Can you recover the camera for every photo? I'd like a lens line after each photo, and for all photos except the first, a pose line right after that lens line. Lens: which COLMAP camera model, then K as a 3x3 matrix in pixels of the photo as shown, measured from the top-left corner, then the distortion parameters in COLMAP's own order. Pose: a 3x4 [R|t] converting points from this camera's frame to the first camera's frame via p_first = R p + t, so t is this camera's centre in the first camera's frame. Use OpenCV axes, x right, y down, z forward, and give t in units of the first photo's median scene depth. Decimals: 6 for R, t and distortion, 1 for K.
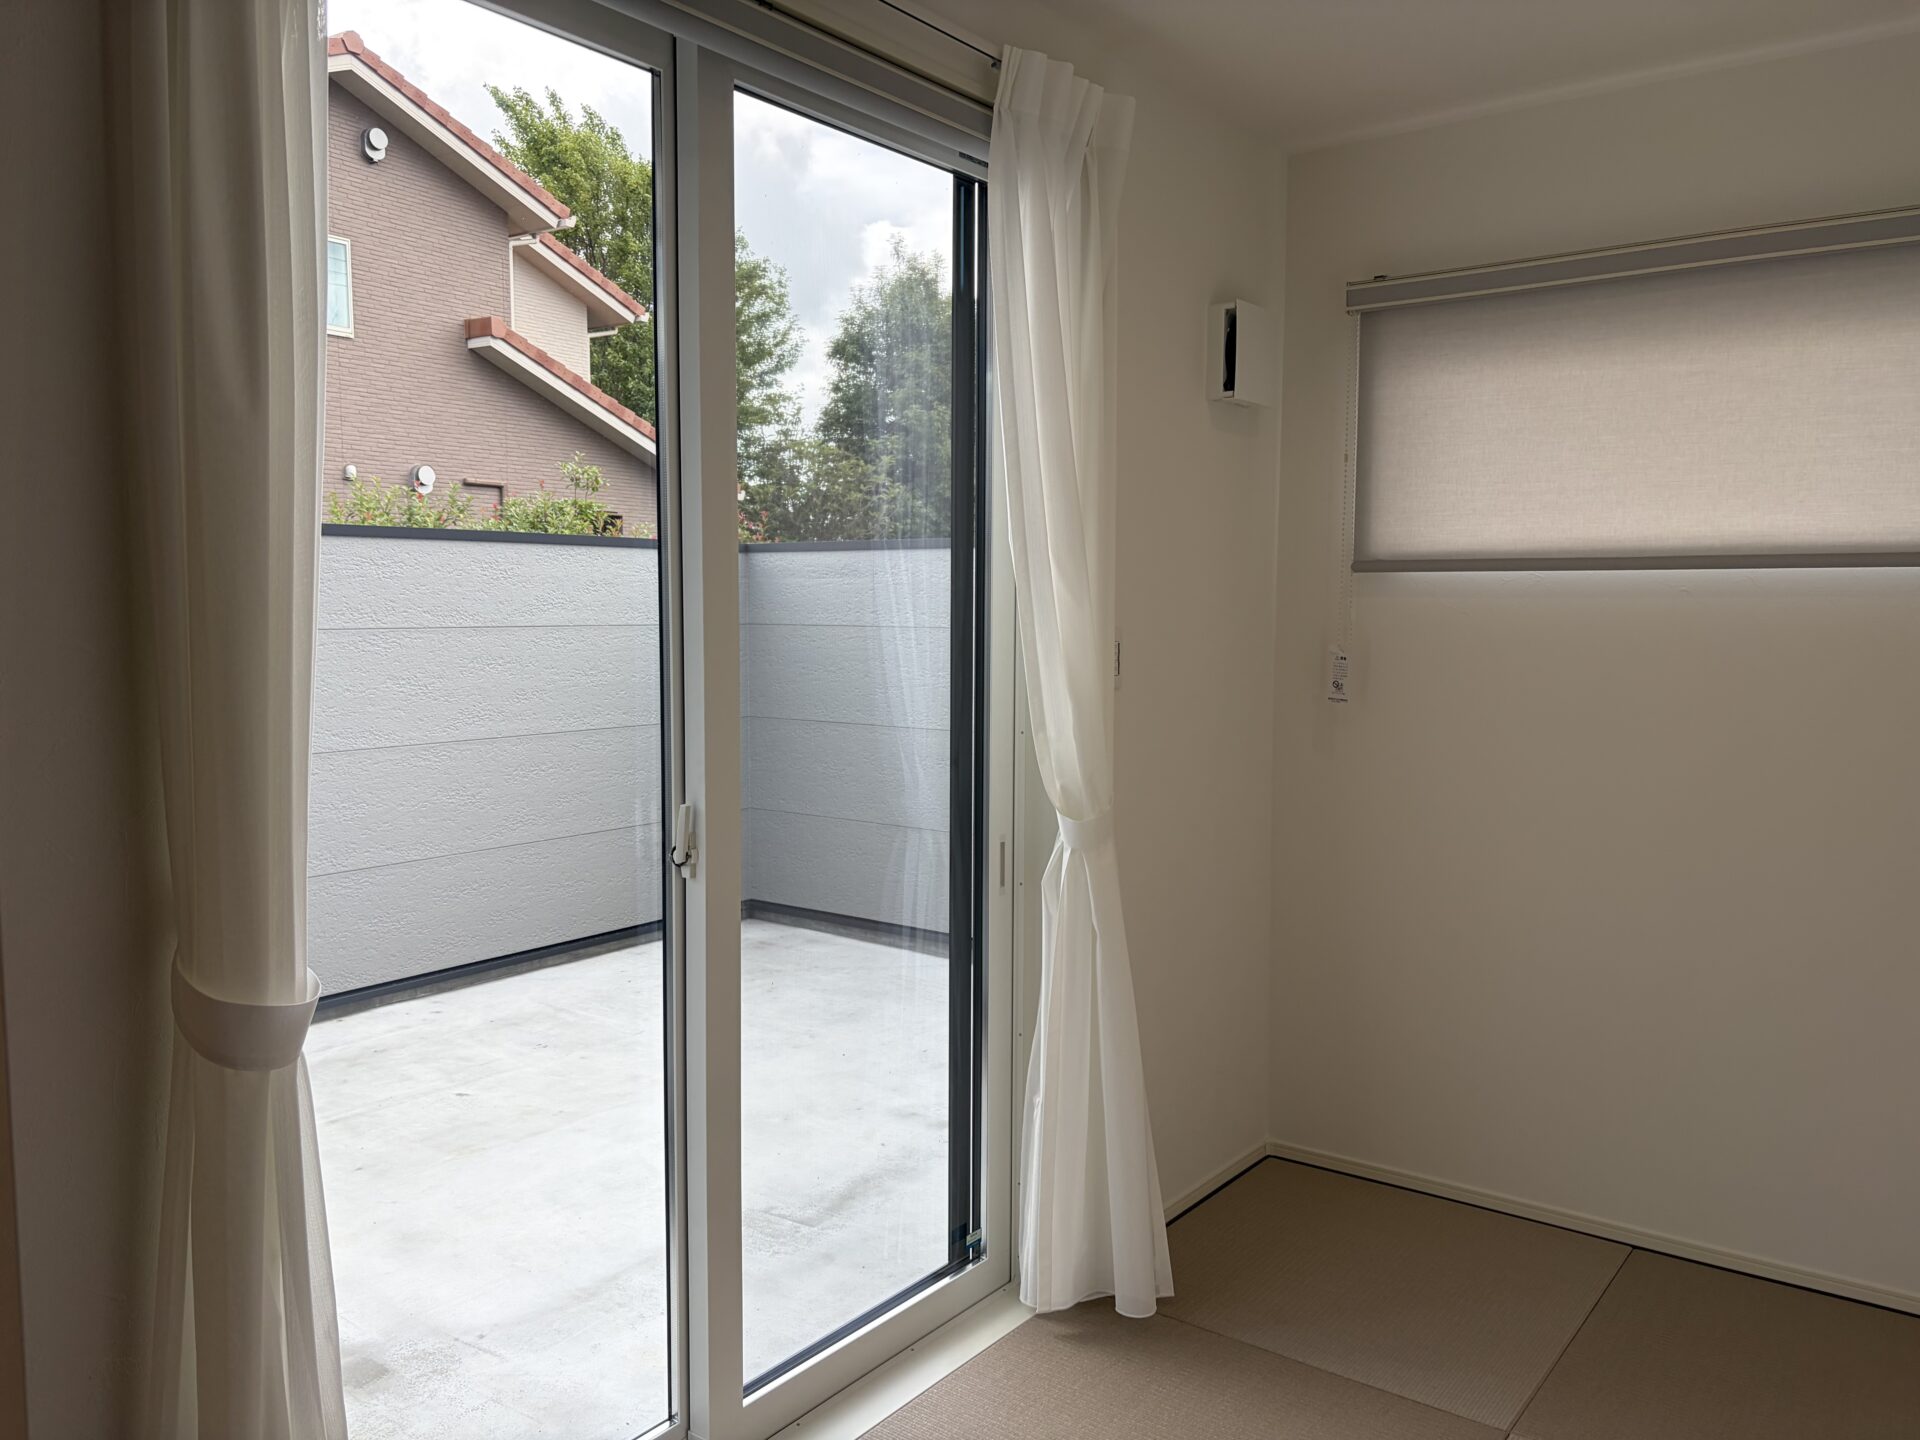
lens RADIAL K [[1453.7, 0, 964.0], [0, 1453.7, 723.3], [0, 0, 1]] dist [0.032188, -0.047091]
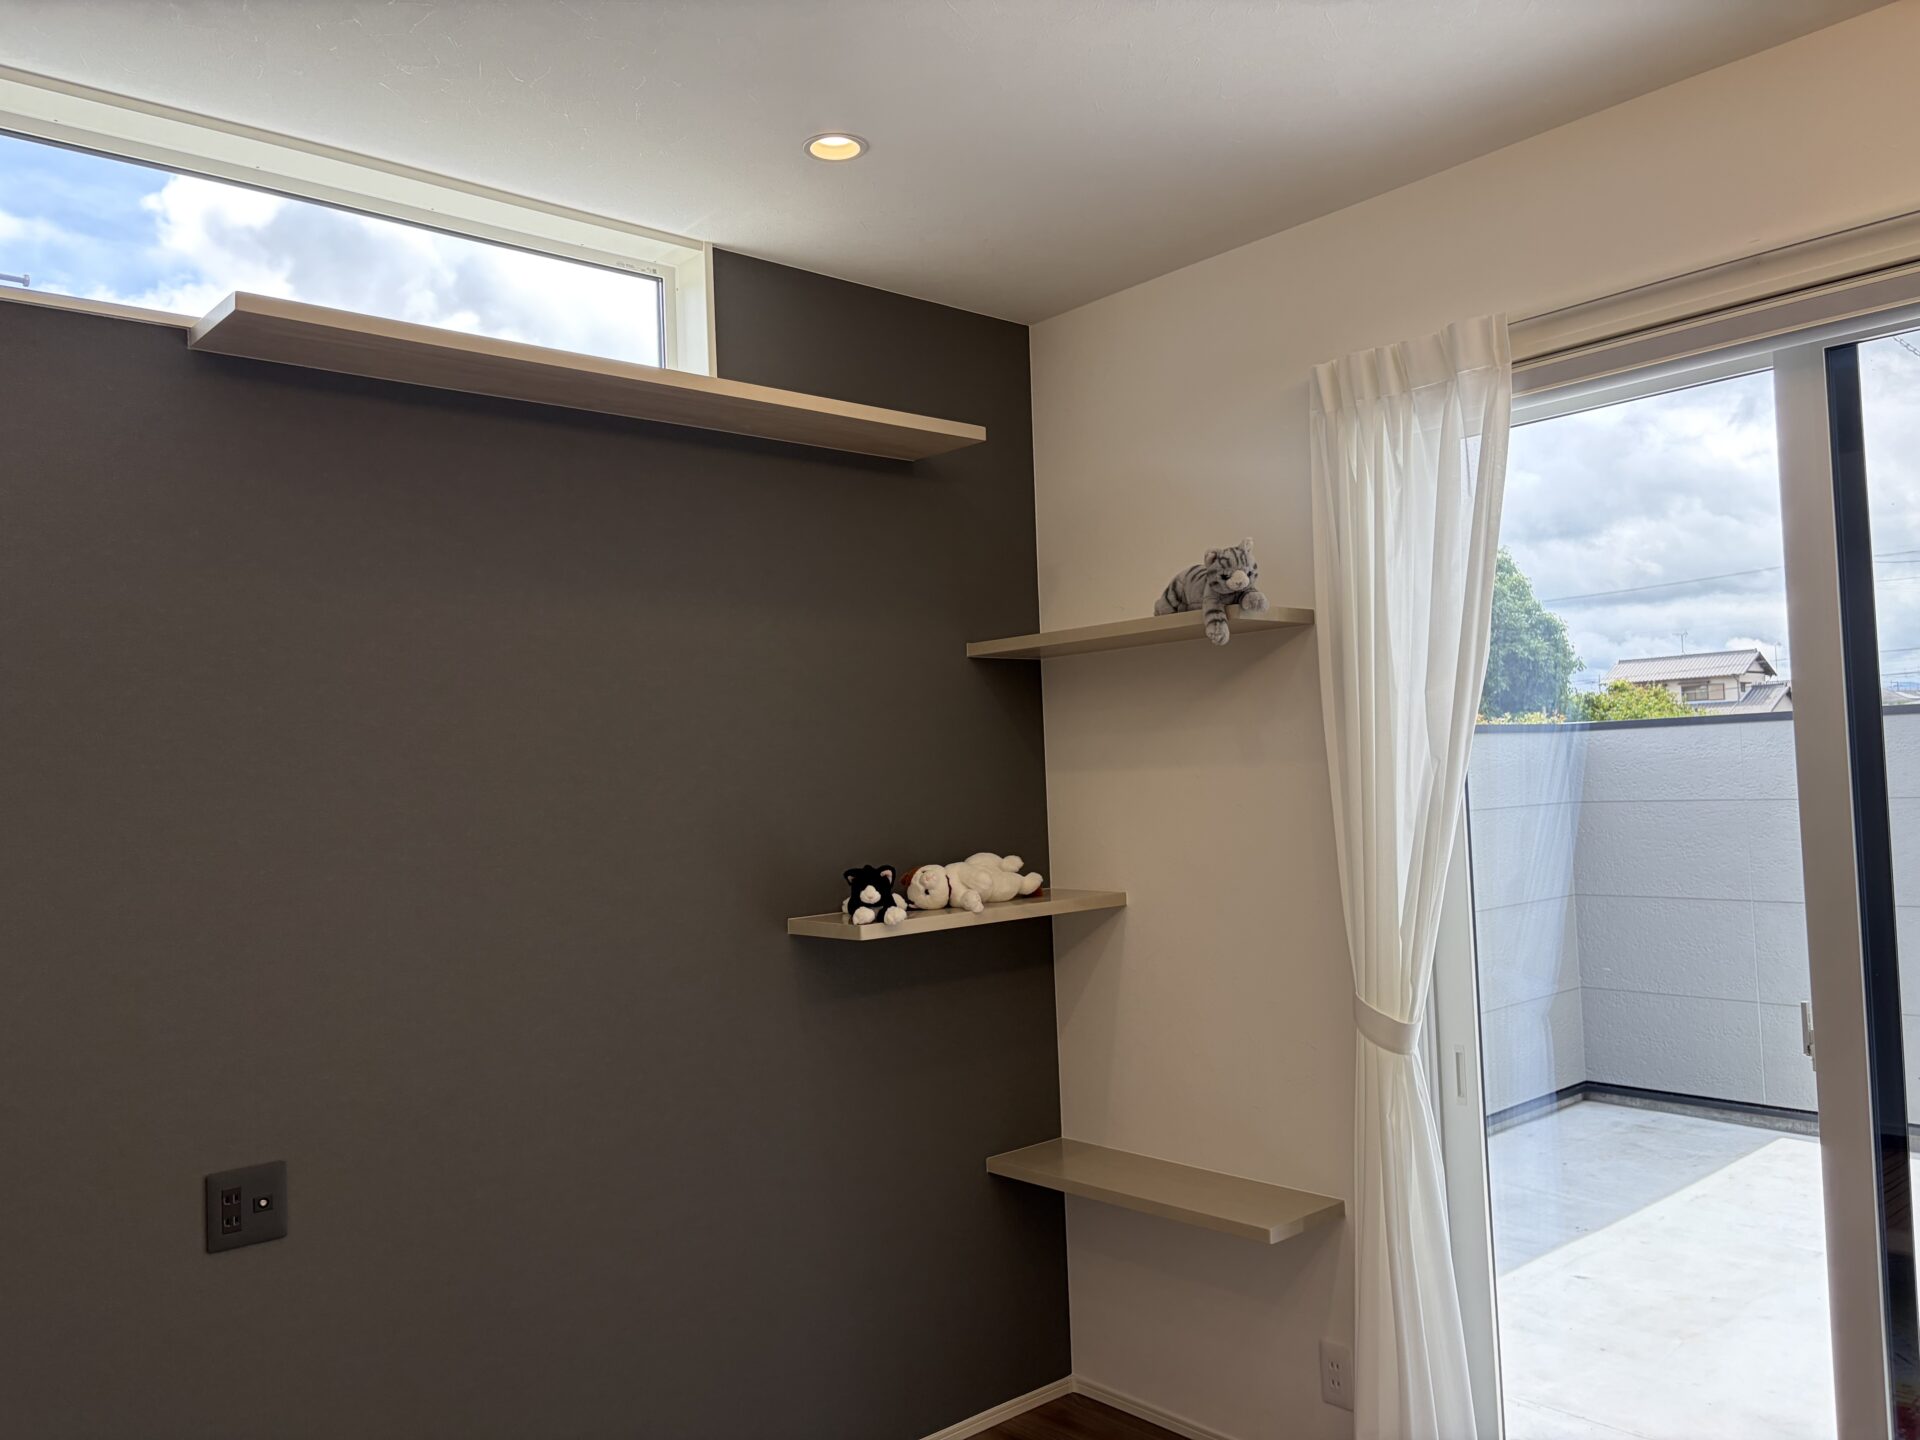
lens RADIAL K [[1453.7, 0, 950.0], [0, 1453.7, 713.7], [0, 0, 1]] dist [0.032188, -0.047091]
pose [[0.978111, -0.043952, -0.203388, -0.168176], [0.018429, 0.991895, -0.125719, -0.004201], [0.207265, 0.119219, 0.970993, -0.036972]]
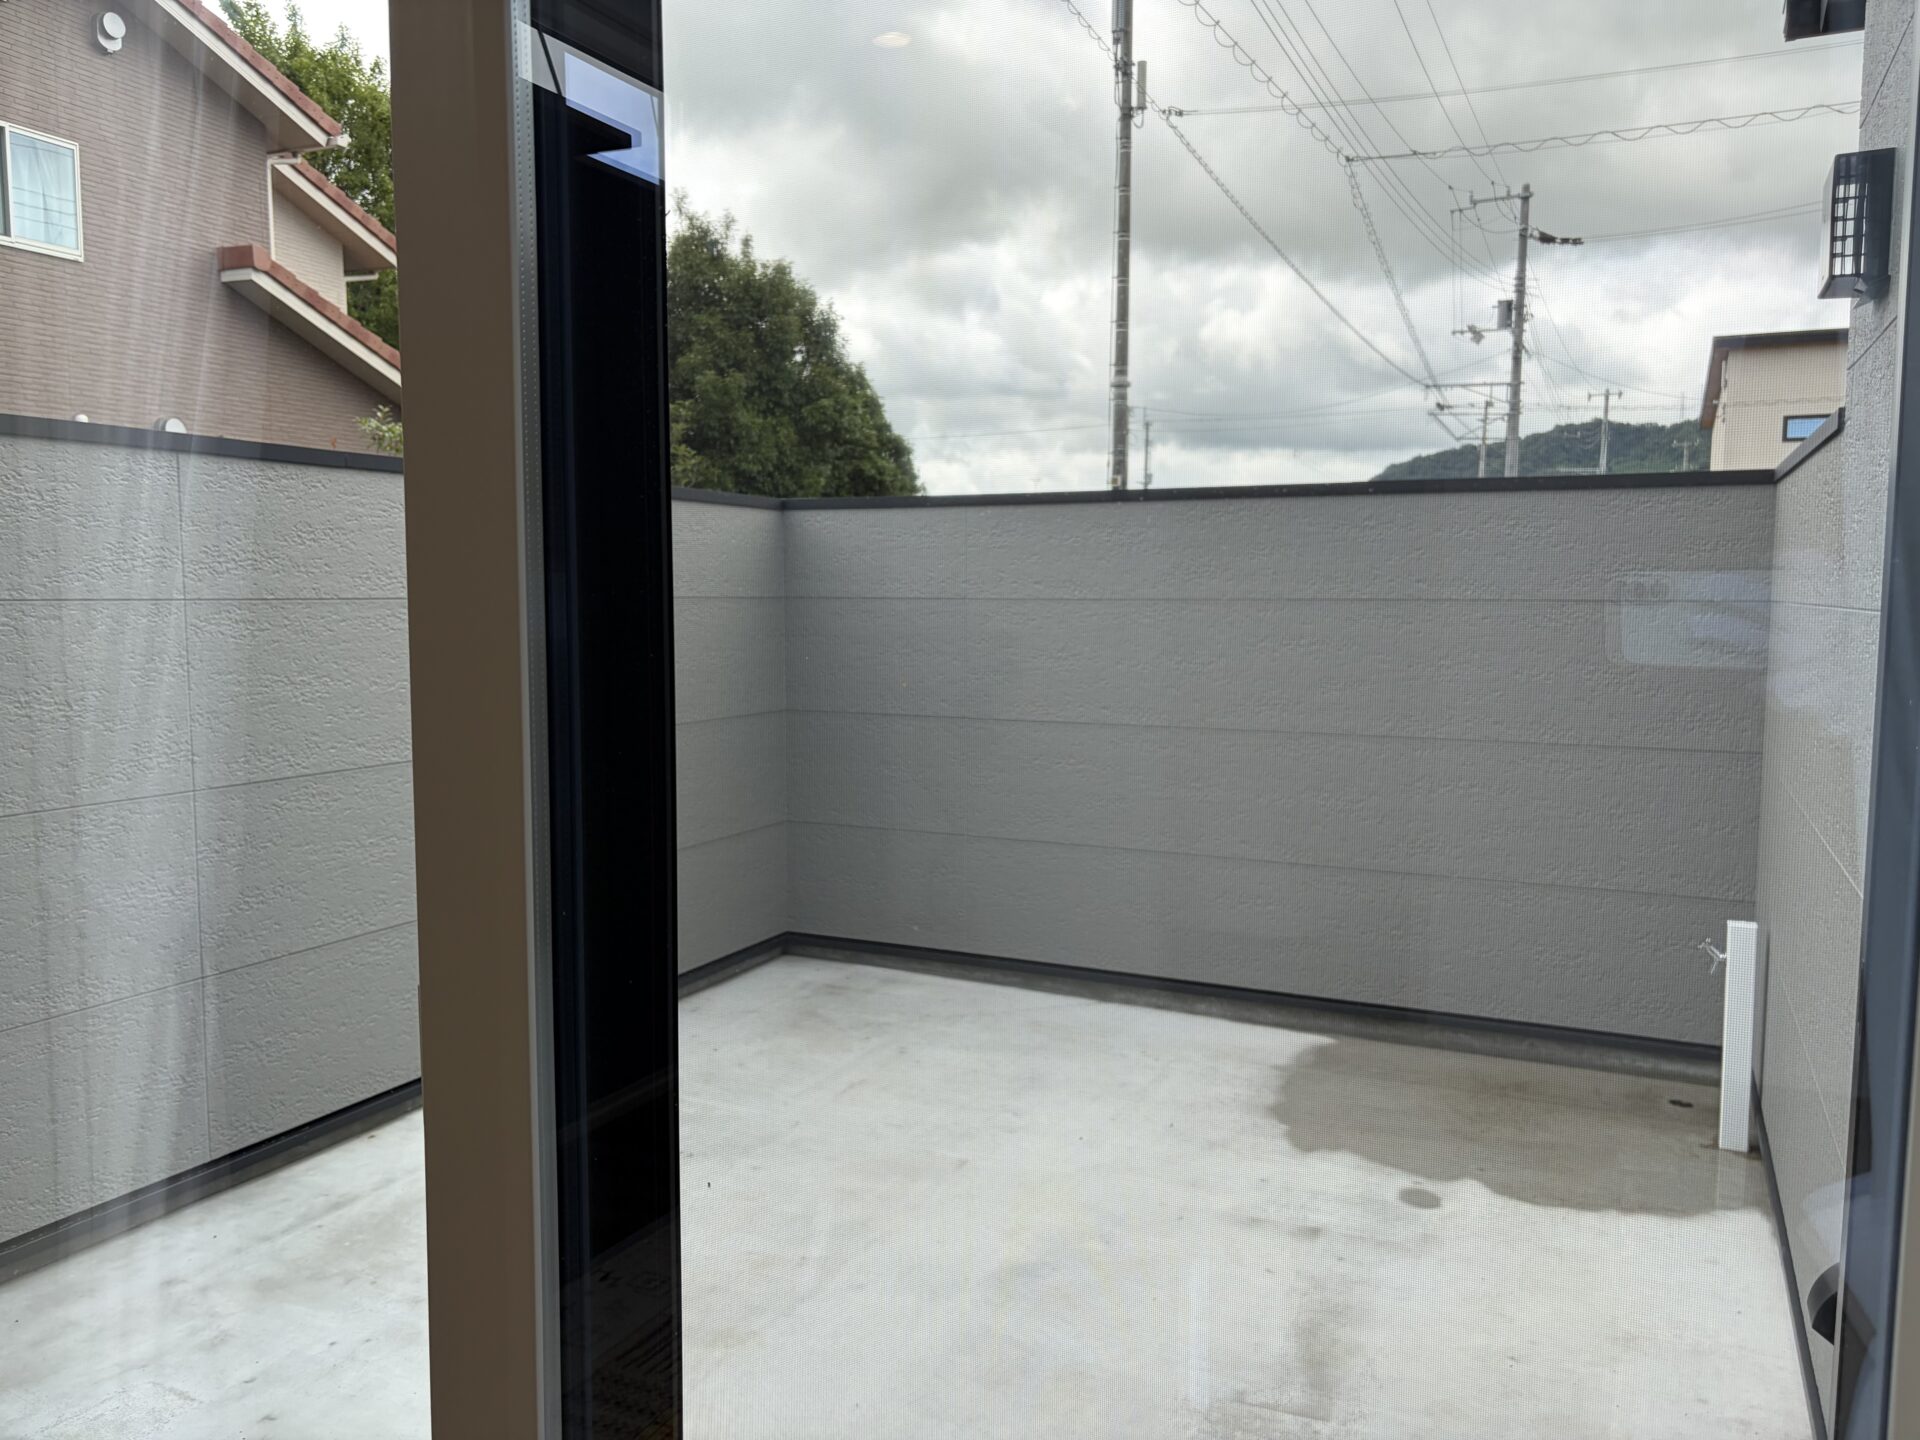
lens RADIAL K [[1453.7, 0, 966.0], [0, 1453.7, 719.0], [0, 0, 1]] dist [0.032188, -0.047091]
pose [[0.978352, -0.016262, 0.206310, -0.101882], [0.015076, 0.999860, 0.007318, -0.001965], [-0.206400, -0.004049, 0.978459, 0.080945]]
